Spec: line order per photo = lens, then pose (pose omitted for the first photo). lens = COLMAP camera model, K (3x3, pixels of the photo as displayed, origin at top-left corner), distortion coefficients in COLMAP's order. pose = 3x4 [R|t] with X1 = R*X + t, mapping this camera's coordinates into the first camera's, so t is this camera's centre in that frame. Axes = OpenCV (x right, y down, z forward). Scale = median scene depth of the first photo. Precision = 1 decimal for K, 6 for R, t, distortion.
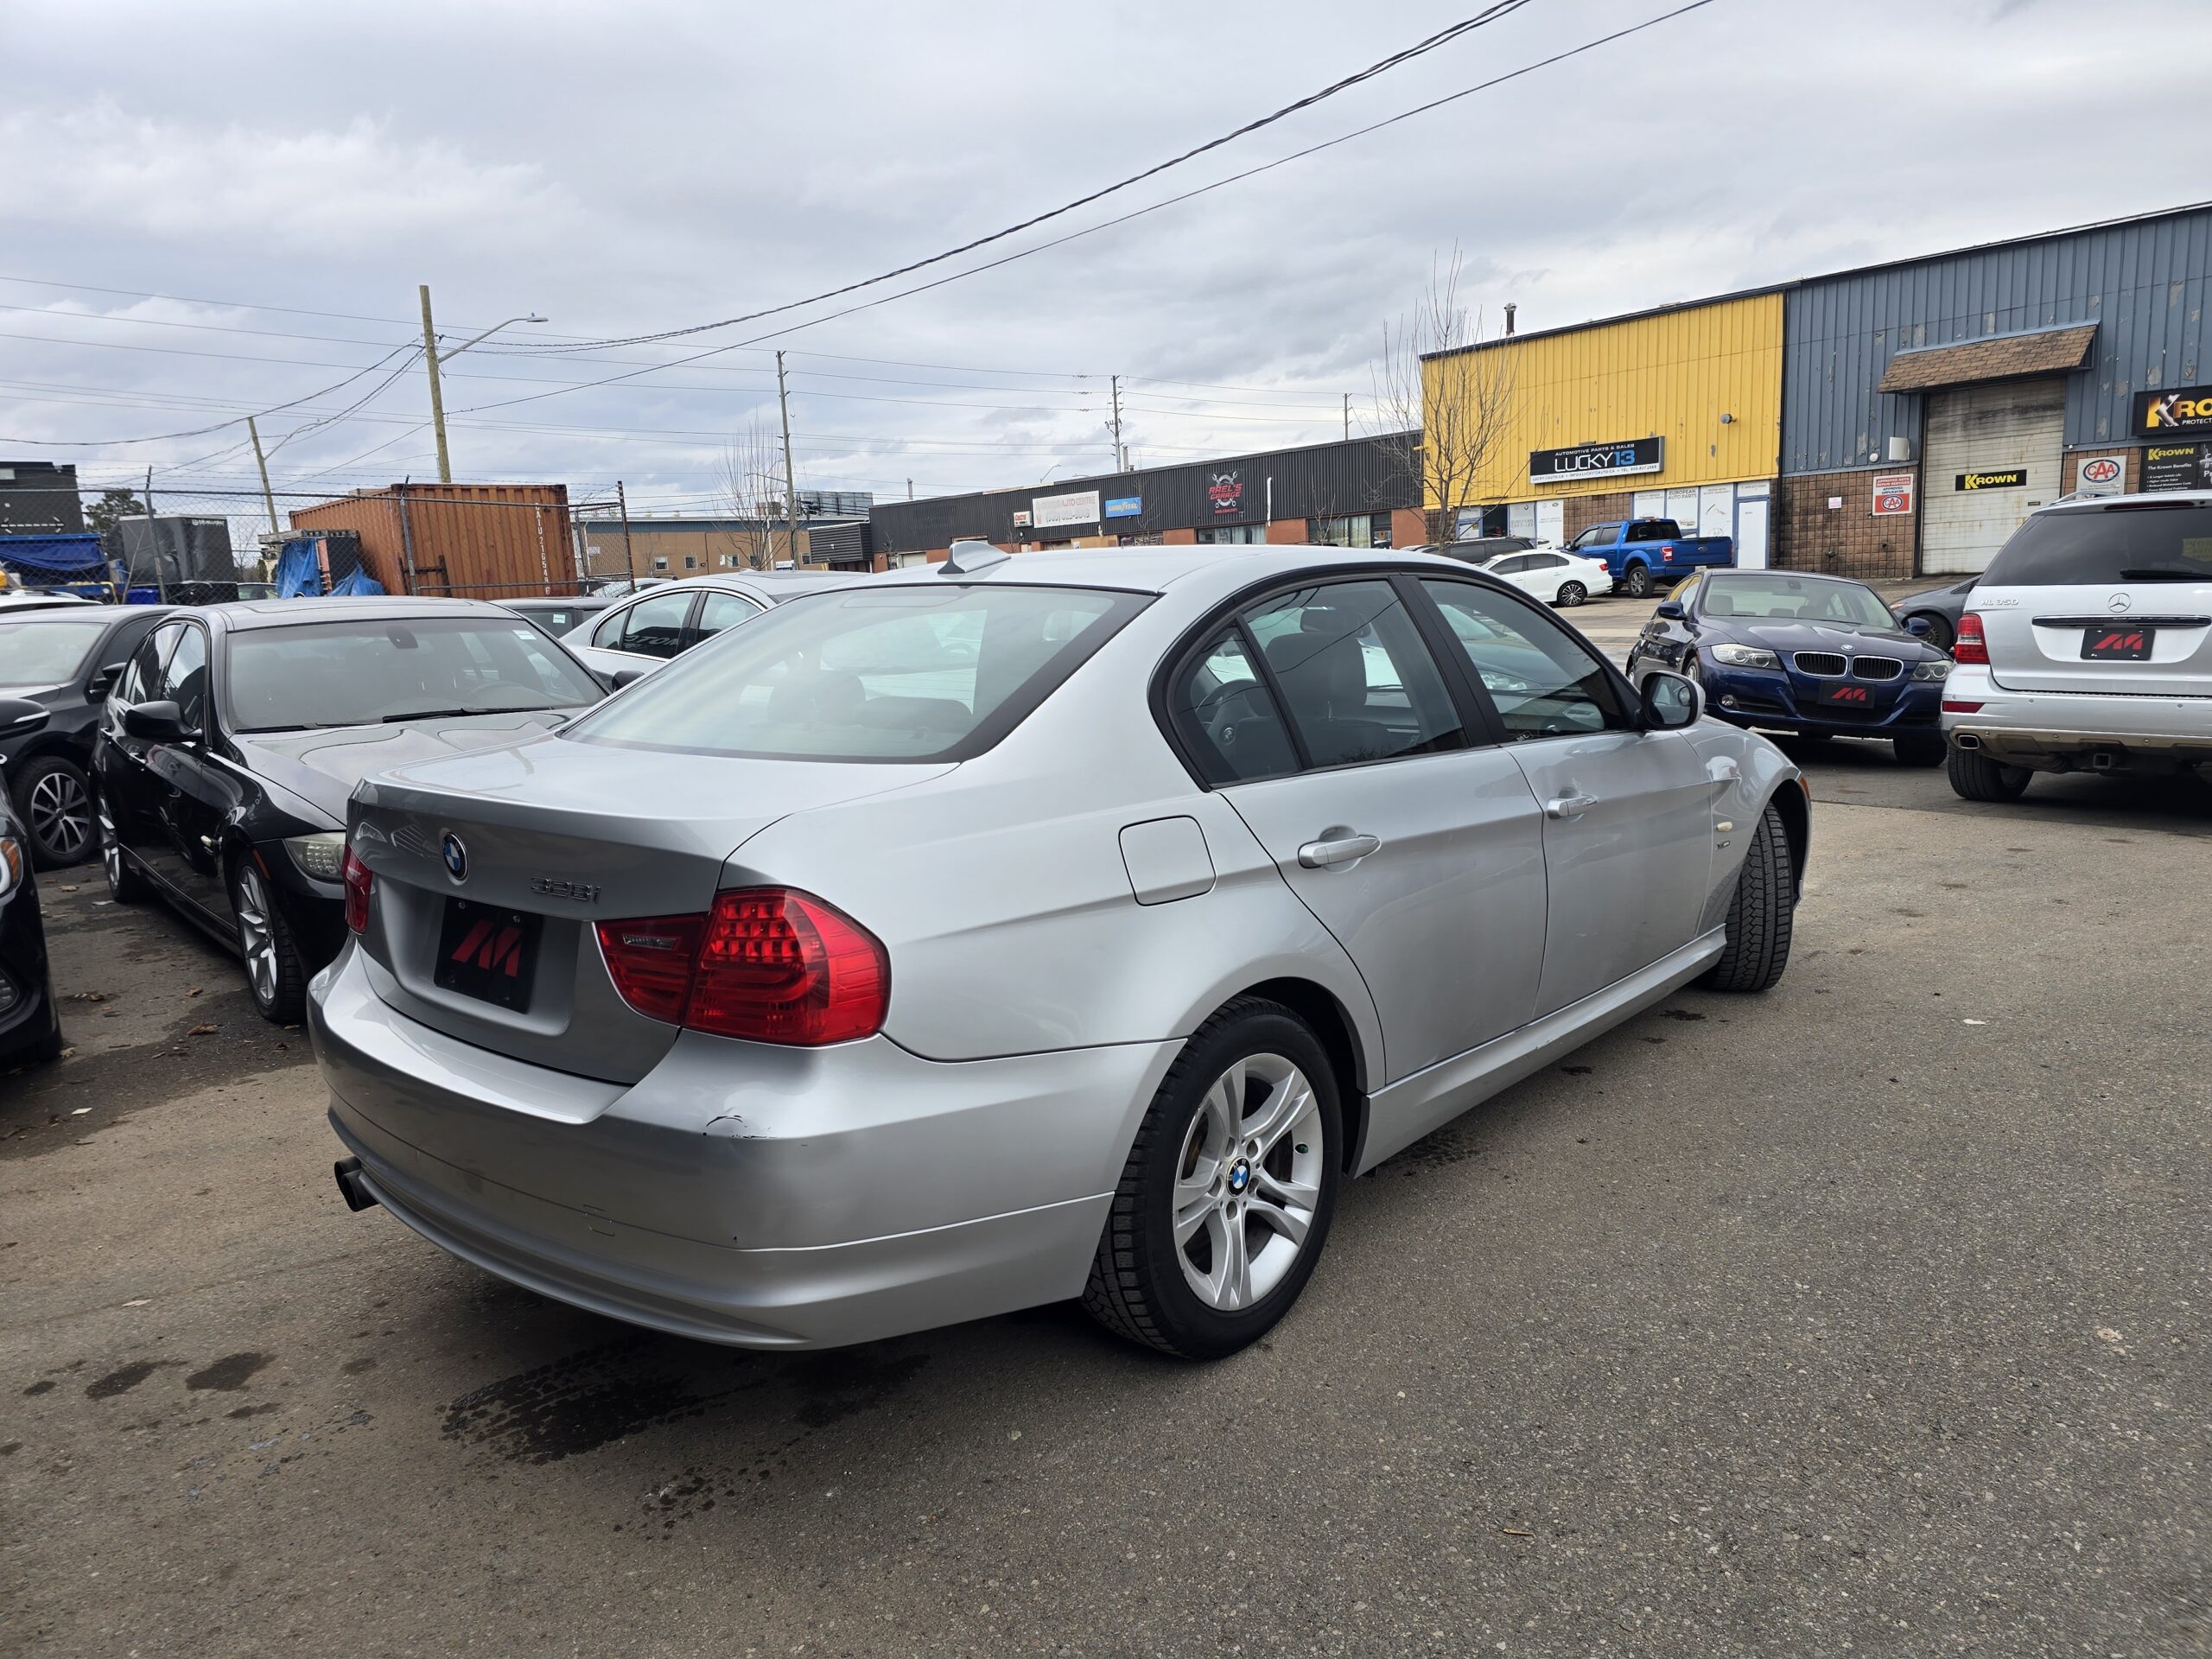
lens RADIAL K [[1509.5, 0, 1120.4], [0, 1509.5, 842.5], [0, 0, 1]] dist [0.045681, -0.036922]
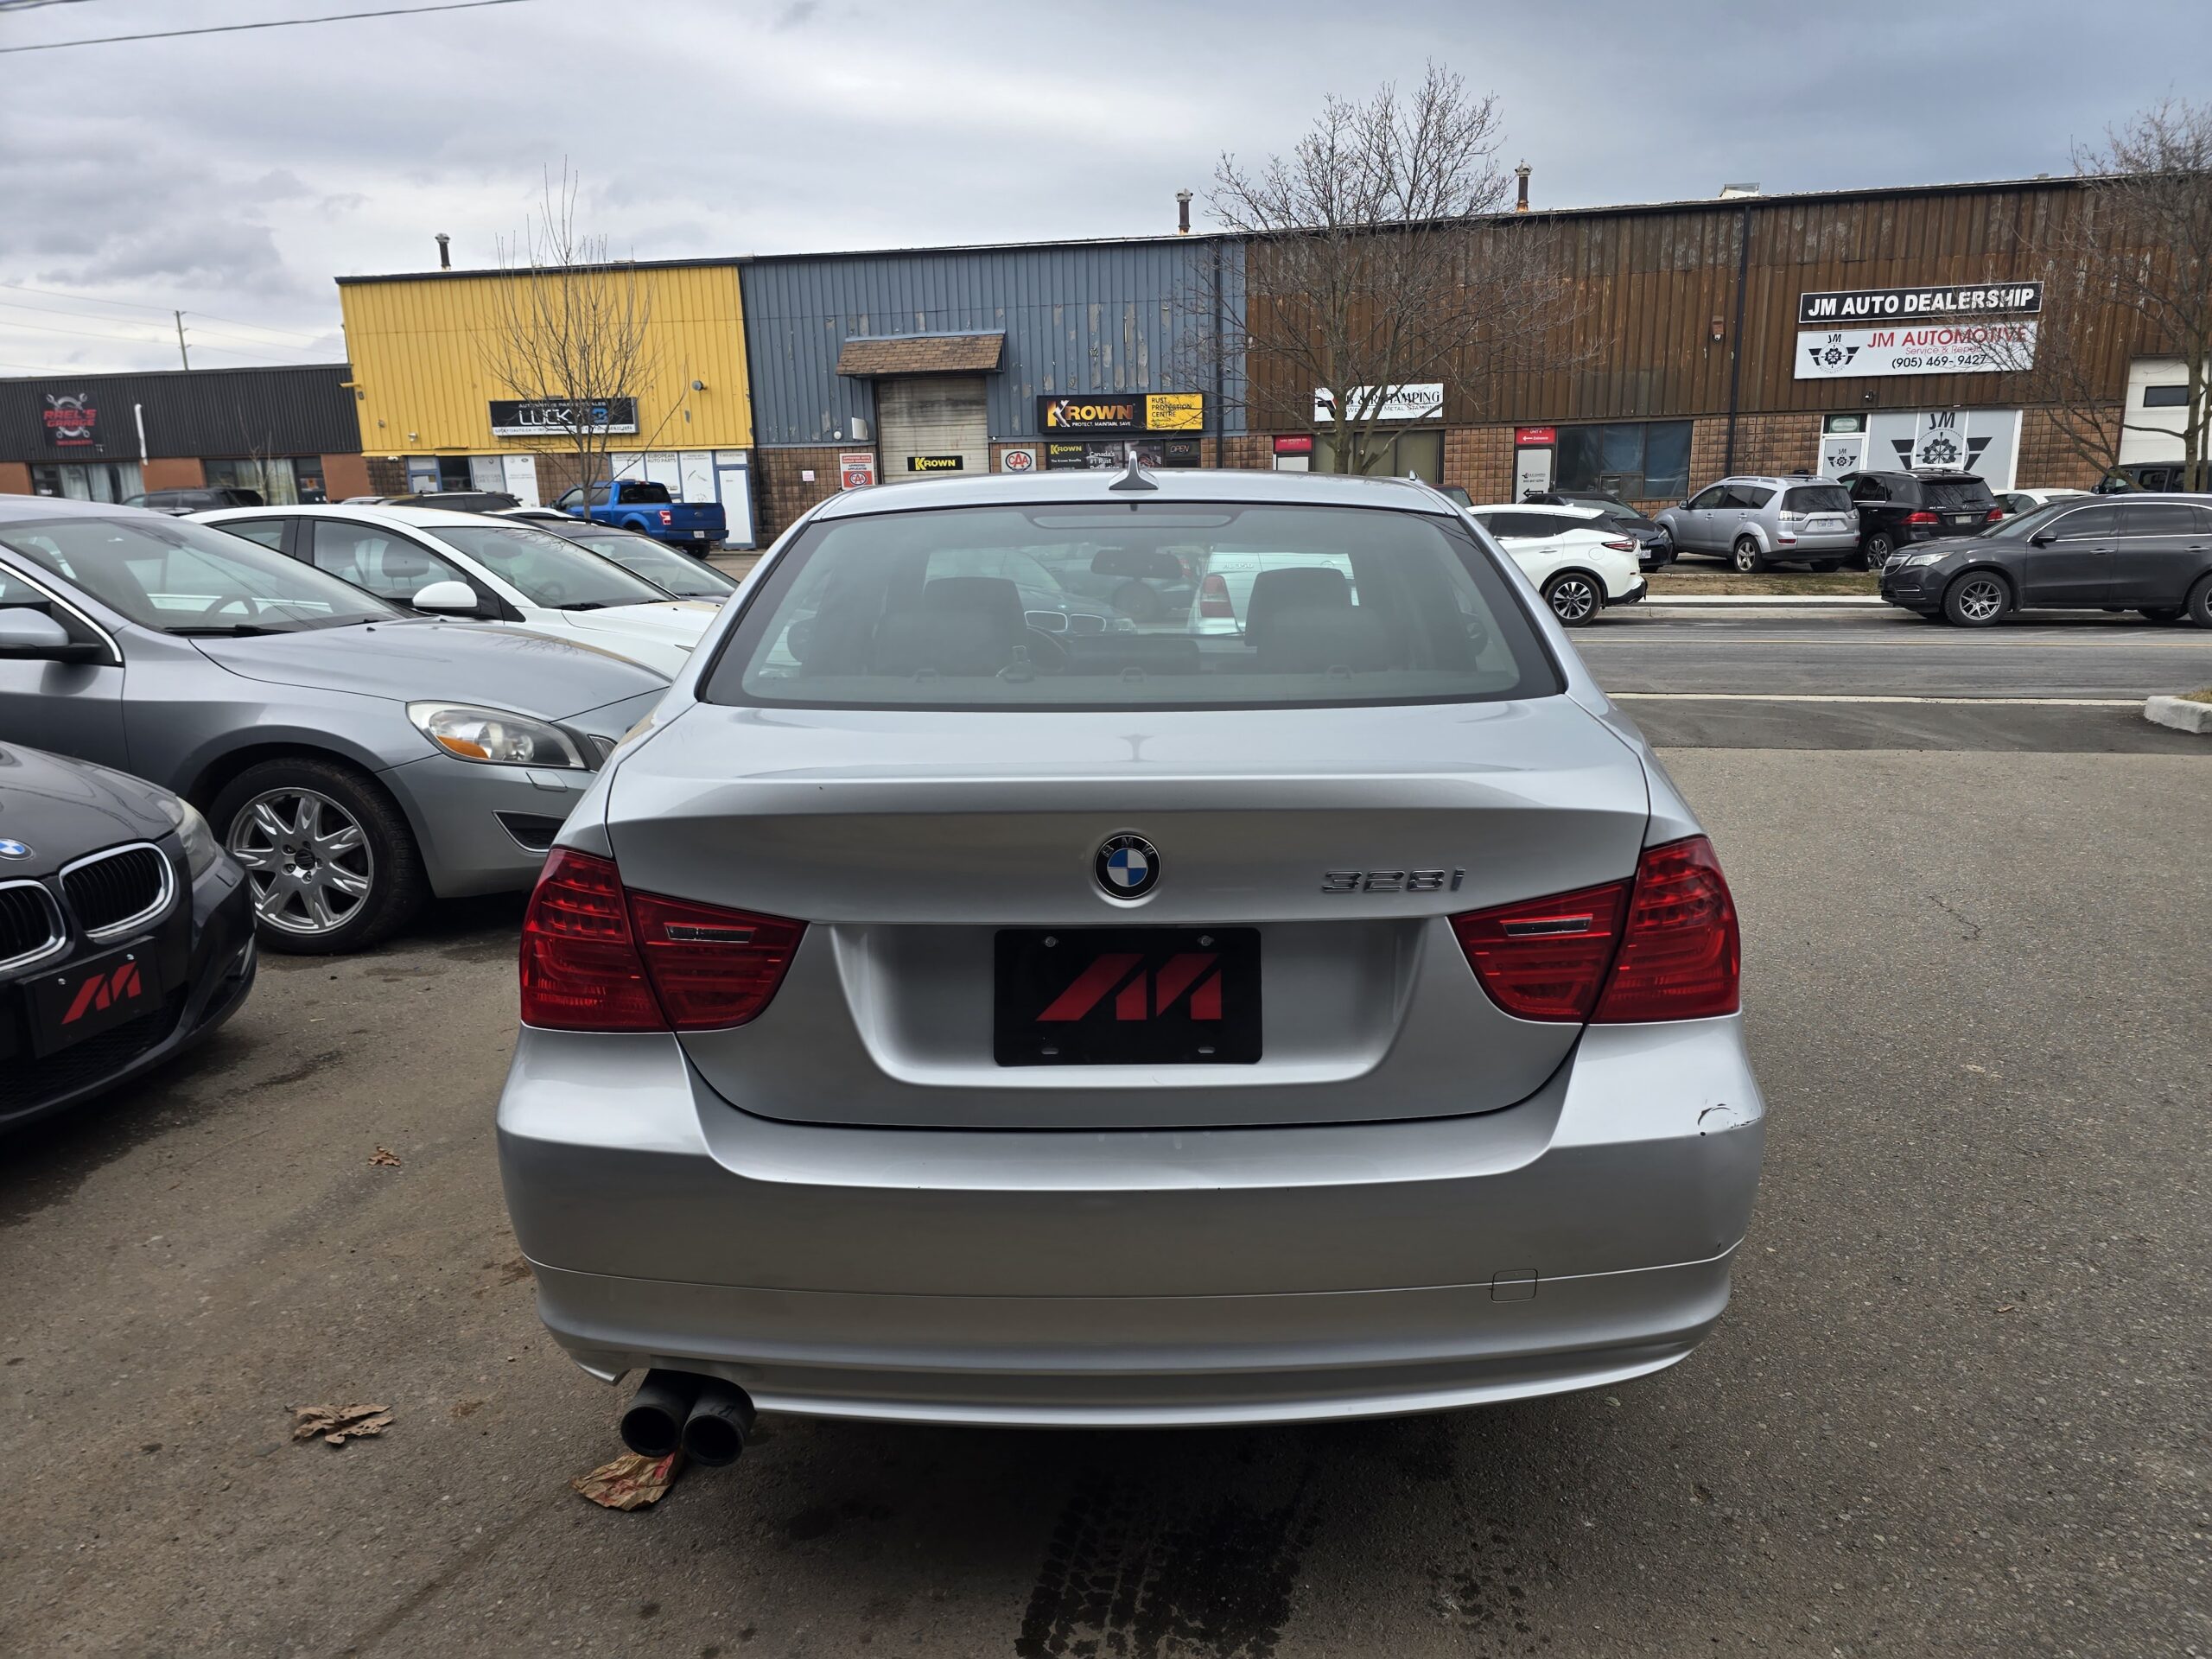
lens RADIAL K [[1509.5, 0, 1128.5], [0, 1509.5, 876.3], [0, 0, 1]] dist [0.045681, -0.036922]
pose [[0.749418, -0.122565, 0.650654, -0.090933], [0.095540, 0.992450, 0.076908, -0.003999], [-0.655168, 0.004527, 0.755469, 0.049221]]
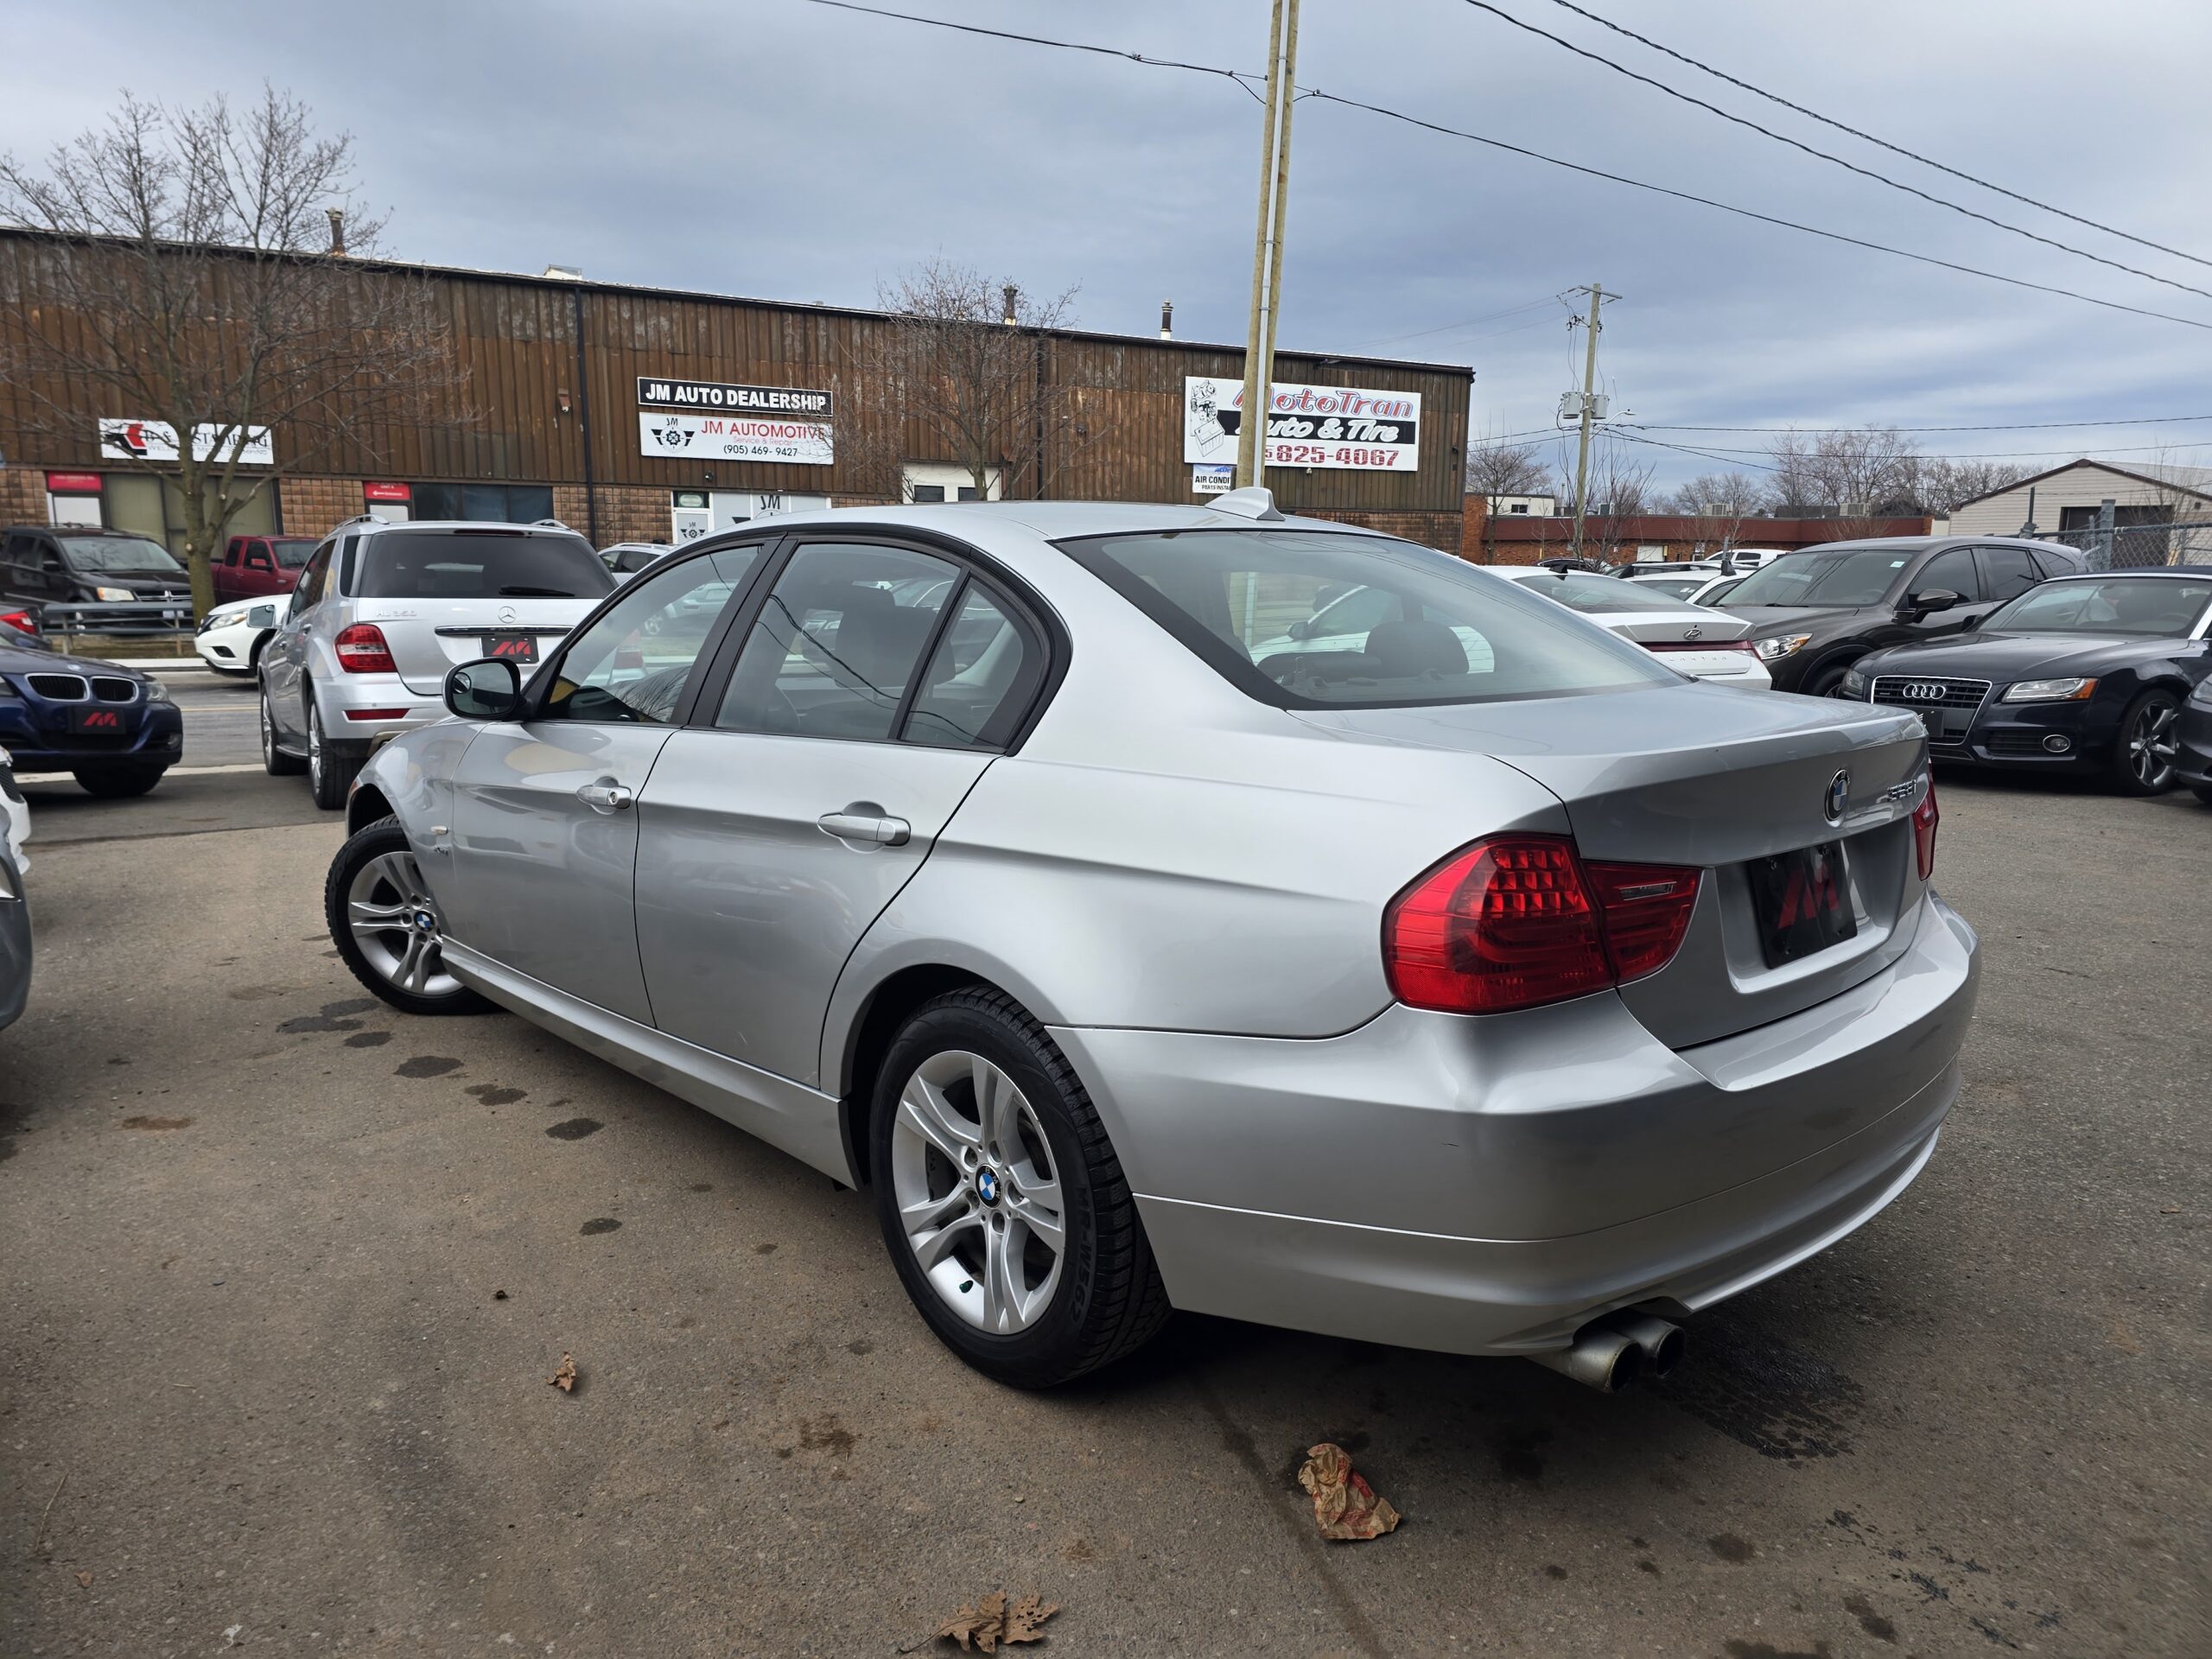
lens RADIAL K [[1509.5, 0, 1124.6], [0, 1509.5, 833.1], [0, 0, 1]] dist [0.045681, -0.036922]
pose [[0.088335, -0.123923, 0.988352, -0.141709], [0.160116, 0.981095, 0.108703, -0.013934], [-0.983138, 0.148648, 0.106507, 0.136198]]
